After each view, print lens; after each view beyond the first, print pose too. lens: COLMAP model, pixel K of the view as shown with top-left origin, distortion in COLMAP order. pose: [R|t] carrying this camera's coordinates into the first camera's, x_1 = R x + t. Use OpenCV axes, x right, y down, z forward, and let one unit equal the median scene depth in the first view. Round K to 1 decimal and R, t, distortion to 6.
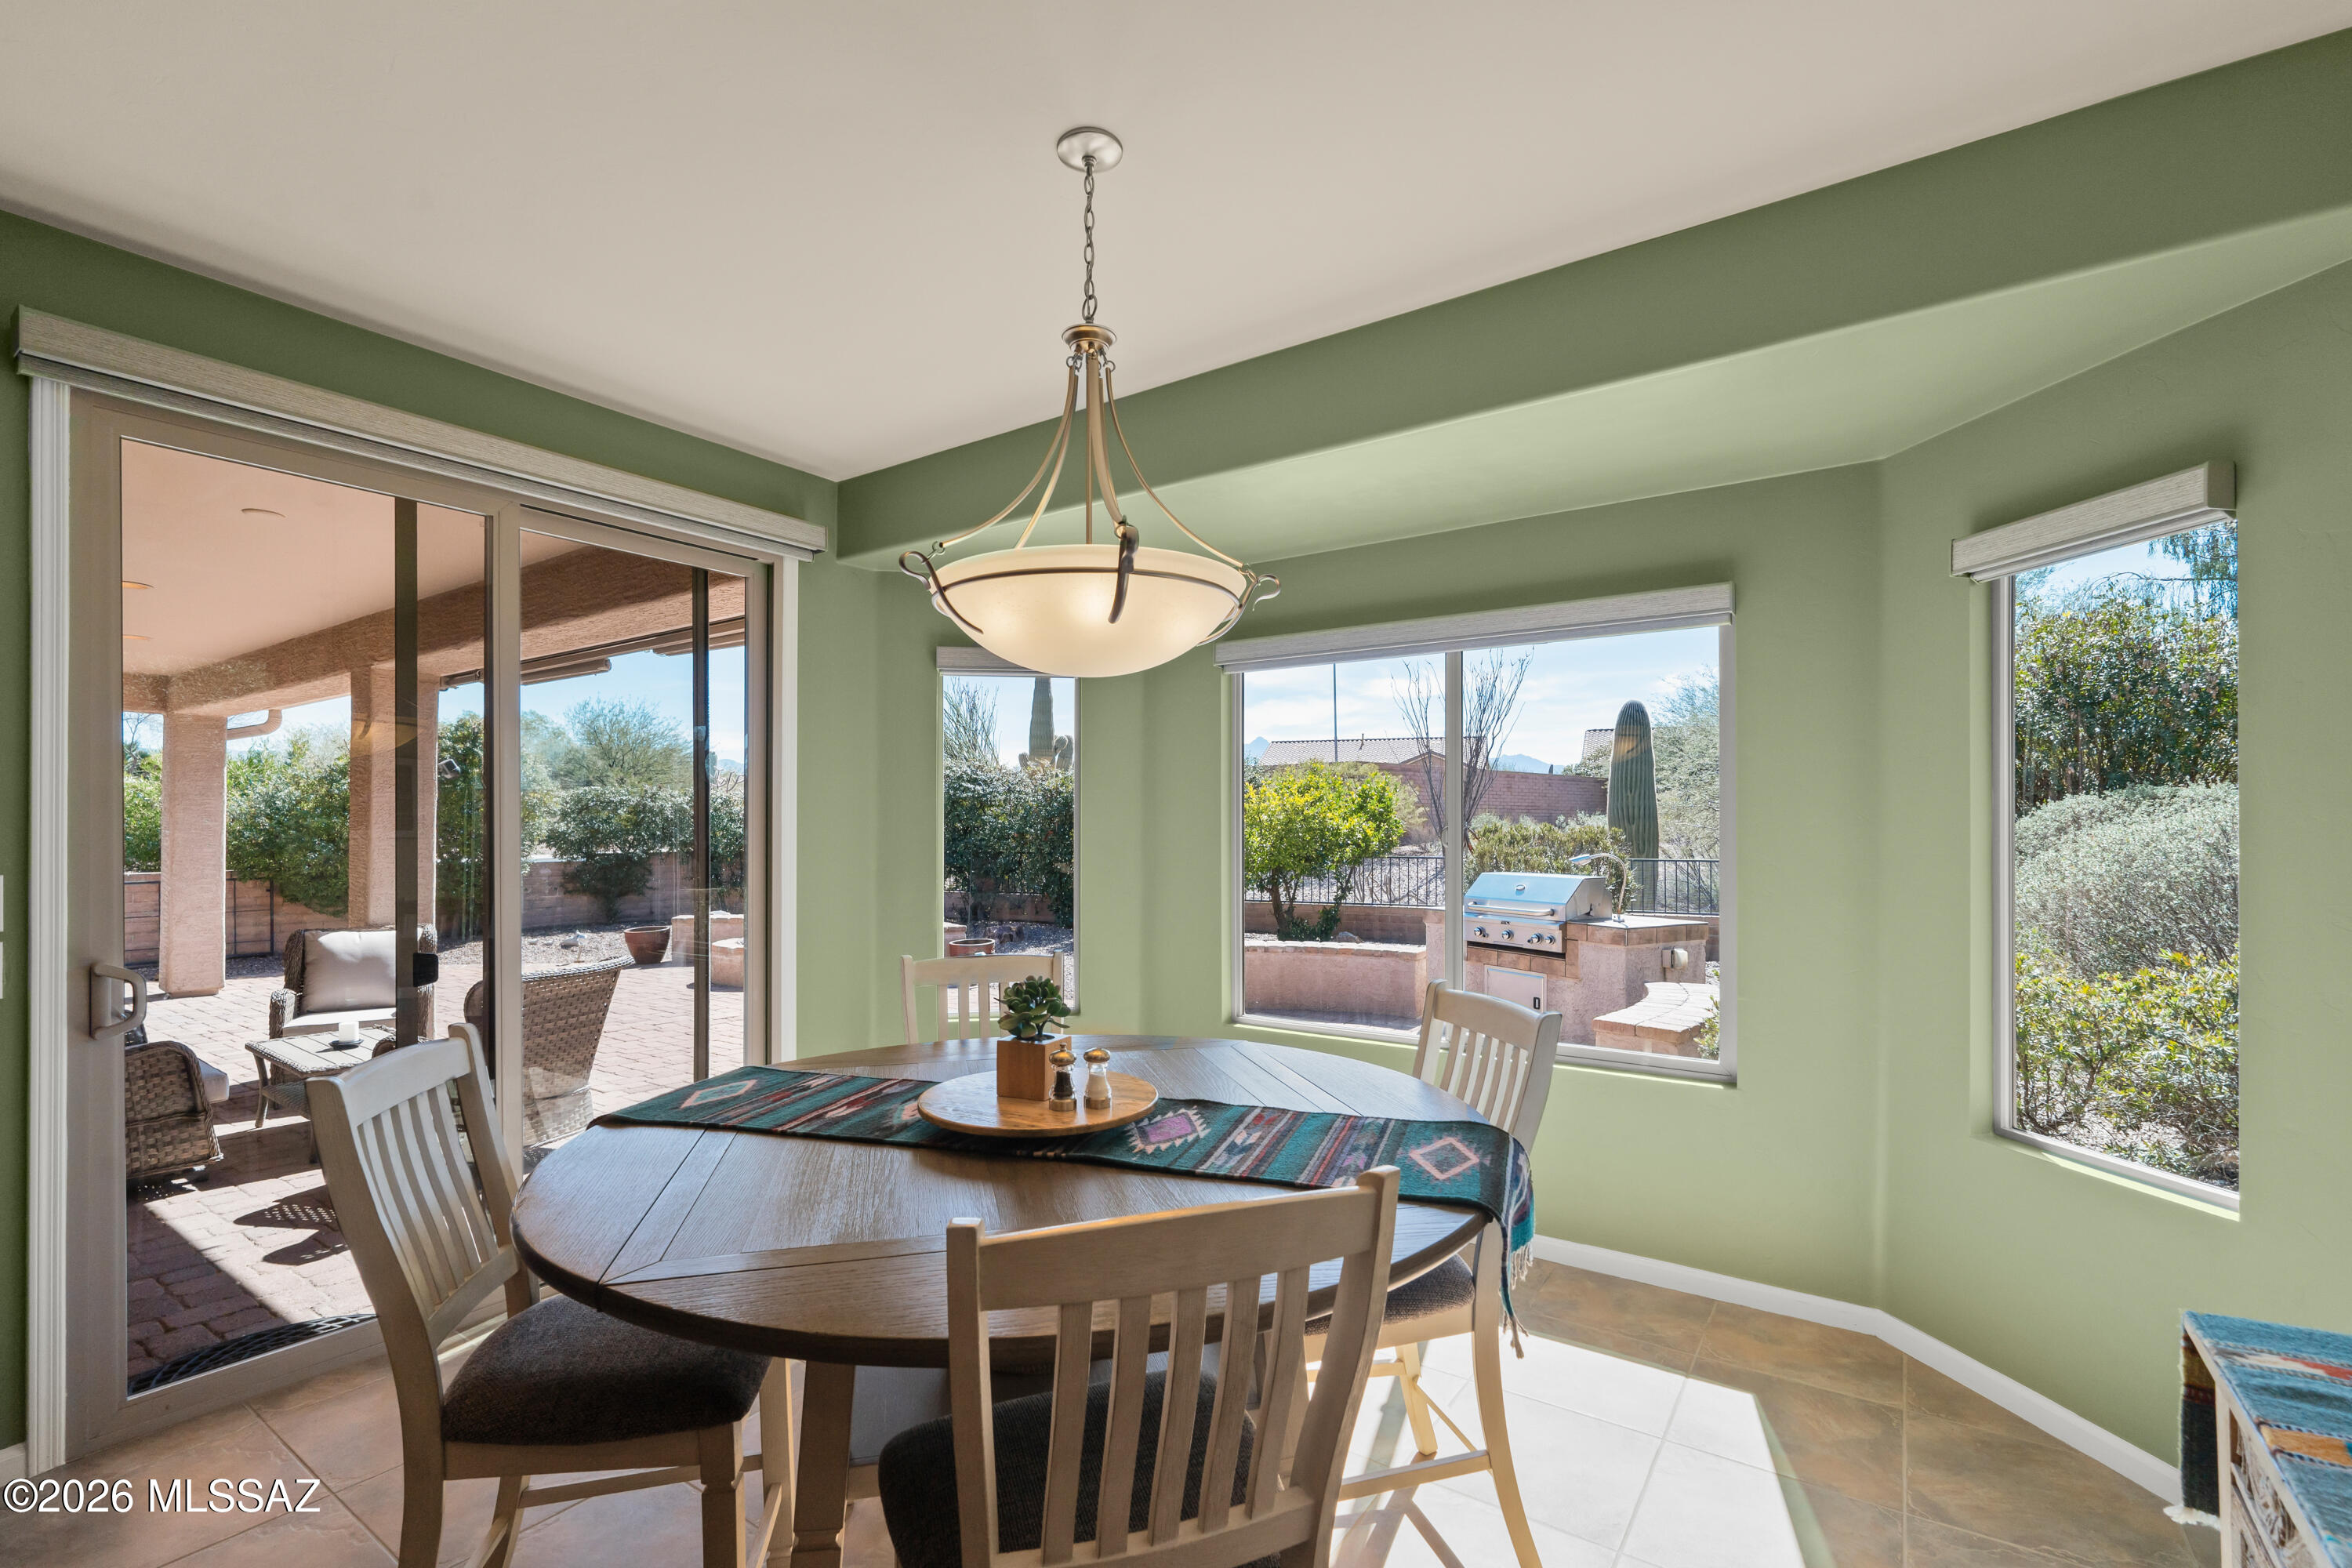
lens RADIAL K [[1049.6, 0, 1167.4], [0, 1049.6, 820.1], [0, 0, 1]] dist [0.001330, -0.000596]
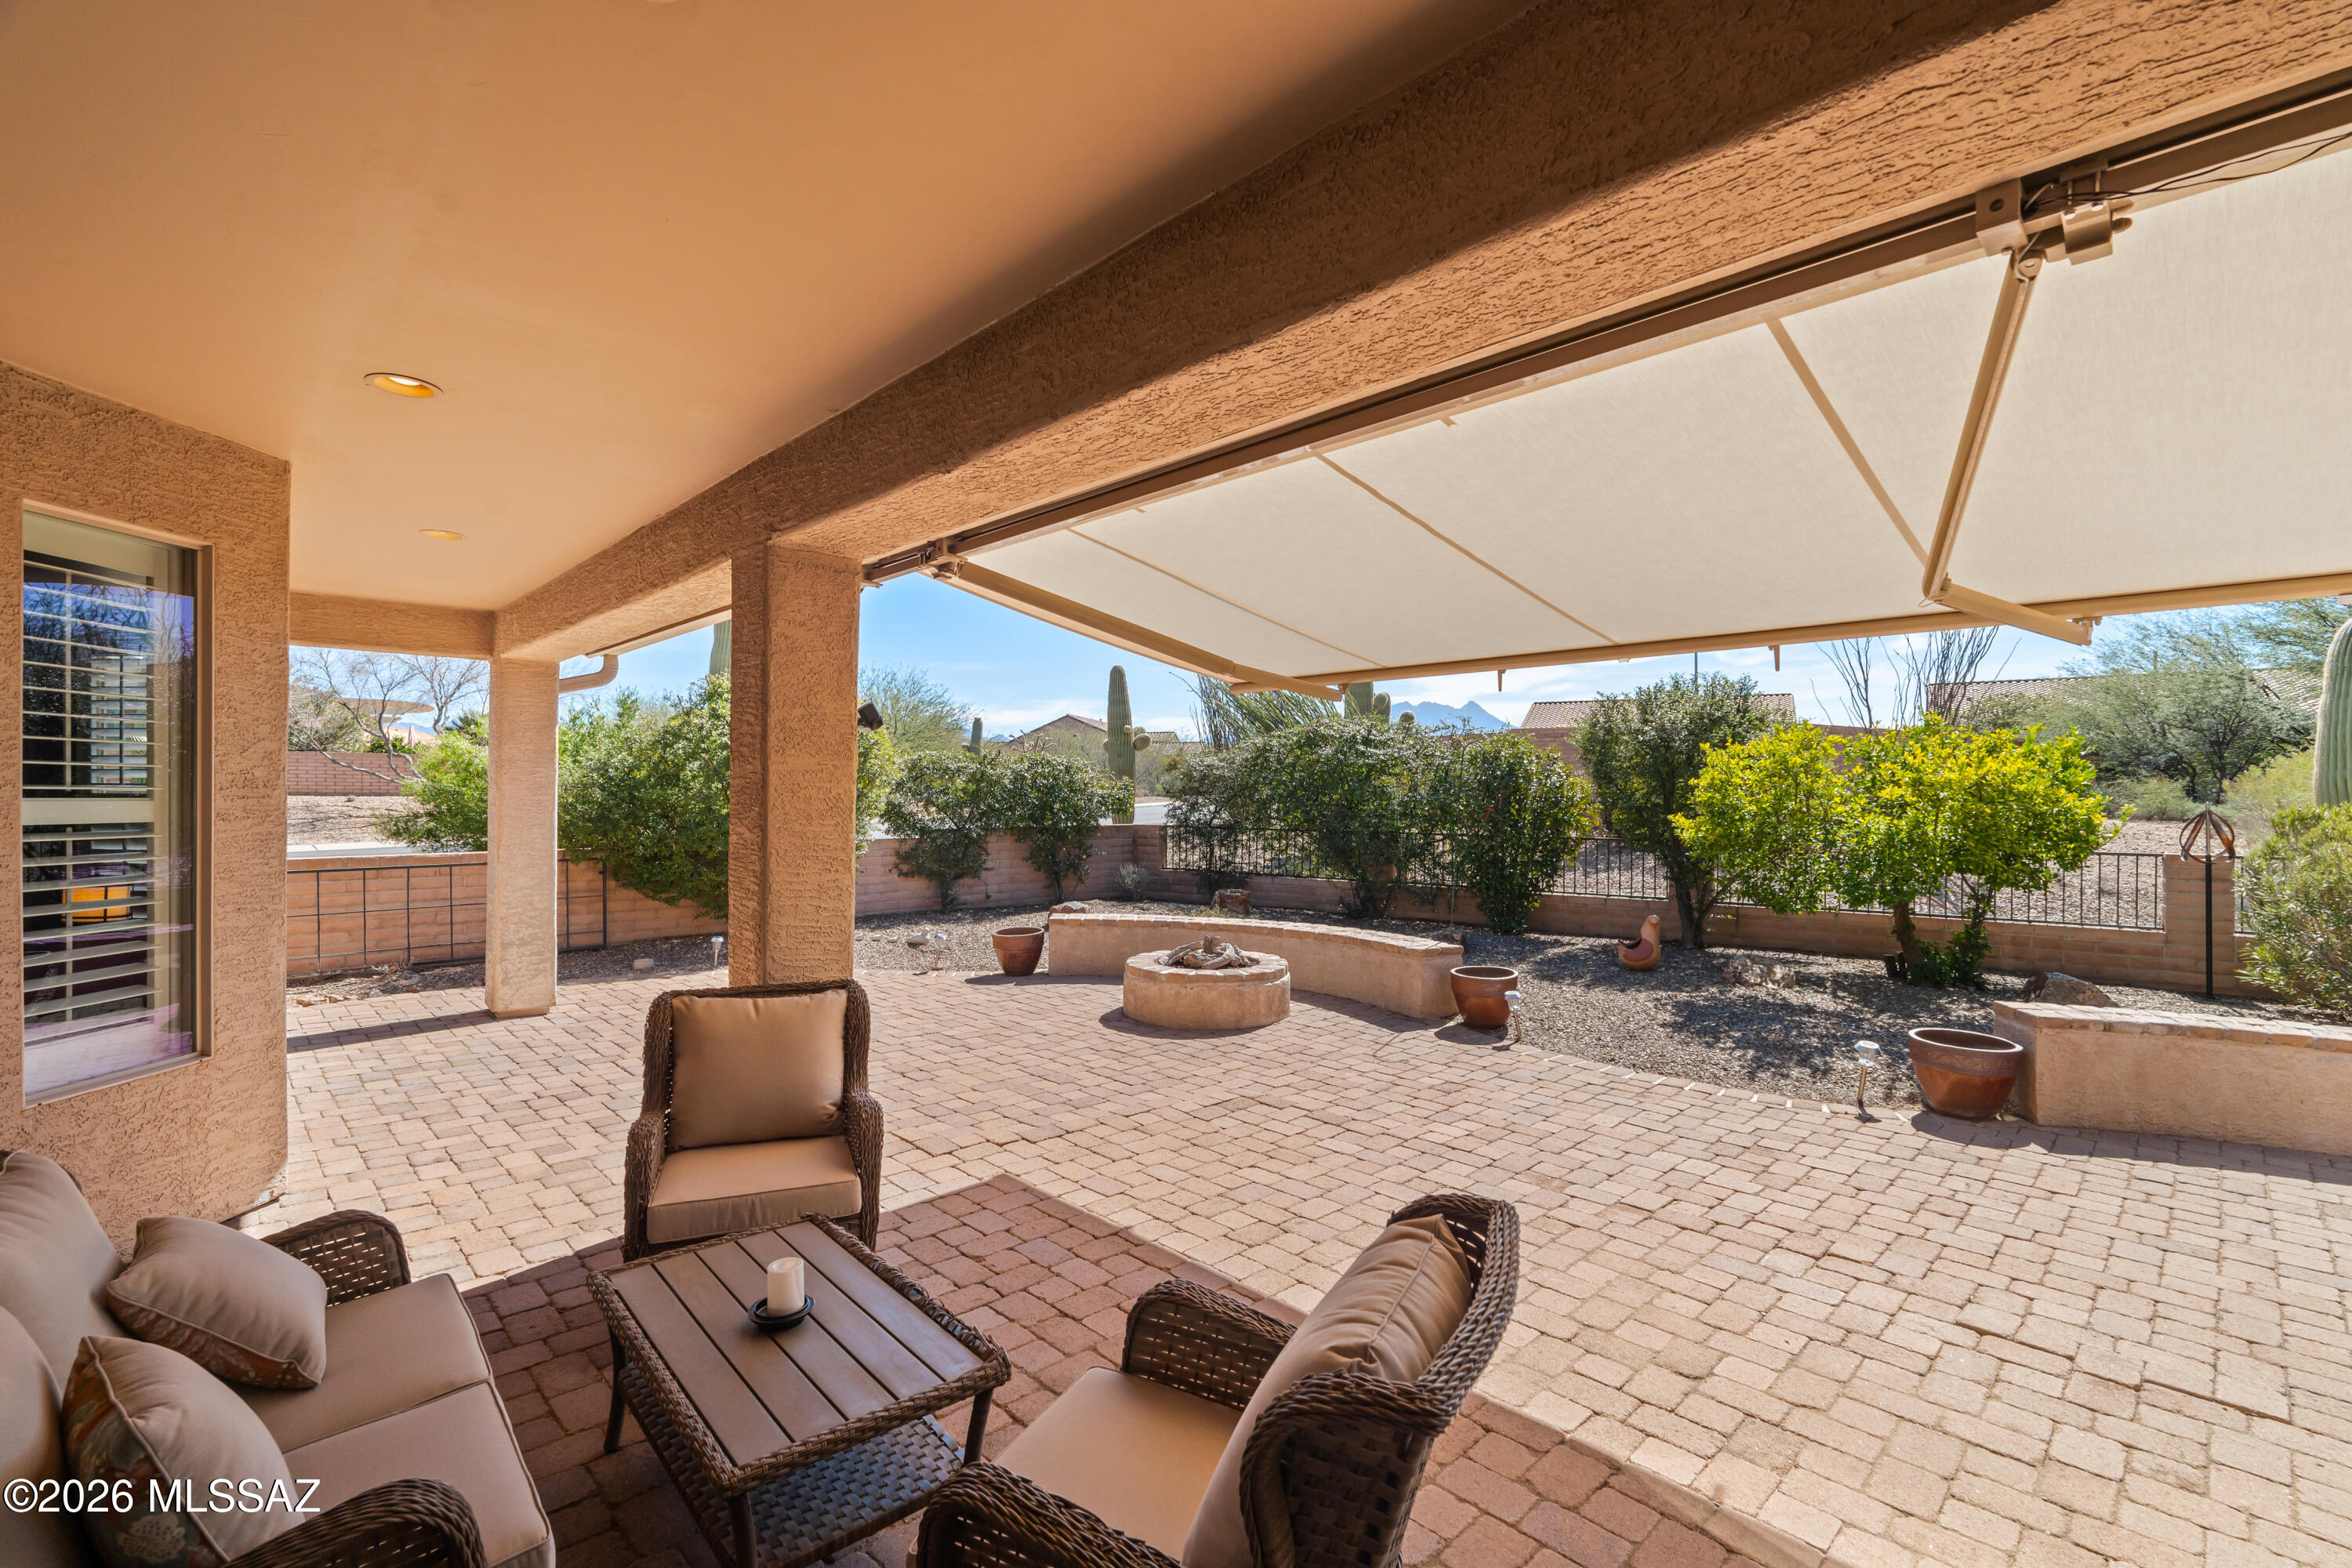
lens RADIAL K [[1049.6, 0, 1166.3], [0, 1049.6, 795.0], [0, 0, 1]] dist [0.001330, -0.000596]
pose [[0.978735, 0.005541, -0.205053, -0.255135], [-0.003900, 0.999957, 0.008404, -0.006037], [0.205091, -0.007425, 0.978715, 0.285897]]
